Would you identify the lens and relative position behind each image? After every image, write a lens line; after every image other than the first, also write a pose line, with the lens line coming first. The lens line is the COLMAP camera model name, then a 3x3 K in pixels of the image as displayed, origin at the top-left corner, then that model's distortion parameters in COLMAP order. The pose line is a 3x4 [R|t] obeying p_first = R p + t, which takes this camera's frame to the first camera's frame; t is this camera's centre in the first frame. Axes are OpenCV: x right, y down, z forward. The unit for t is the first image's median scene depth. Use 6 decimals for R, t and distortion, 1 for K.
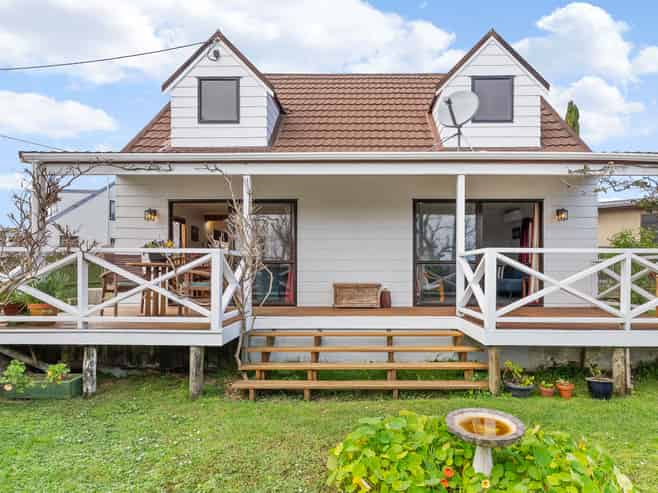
lens RADIAL K [[358.4, 0, 329.9], [0, 358.4, 263.0], [0, 0, 1]] dist [0.001521, 0.001151]
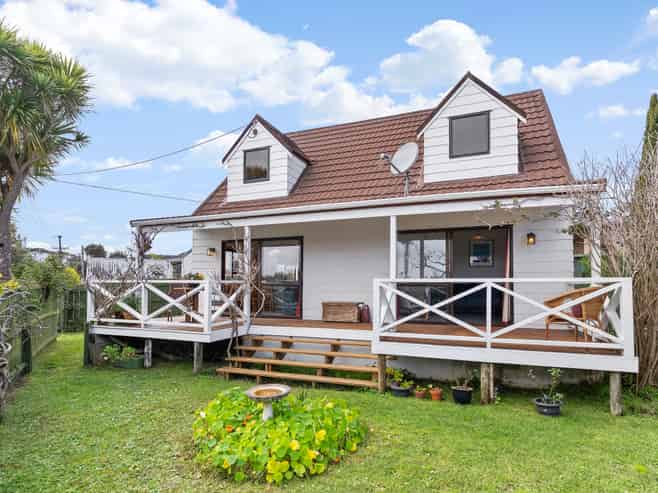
lens RADIAL K [[358.4, 0, 329.9], [0, 358.4, 263.0], [0, 0, 1]] dist [0.001521, 0.001151]
pose [[0.933021, -0.023825, -0.359031, 0.599339], [0.011270, 0.999251, -0.037022, -0.041040], [0.359644, 0.030496, 0.932591, -0.219759]]
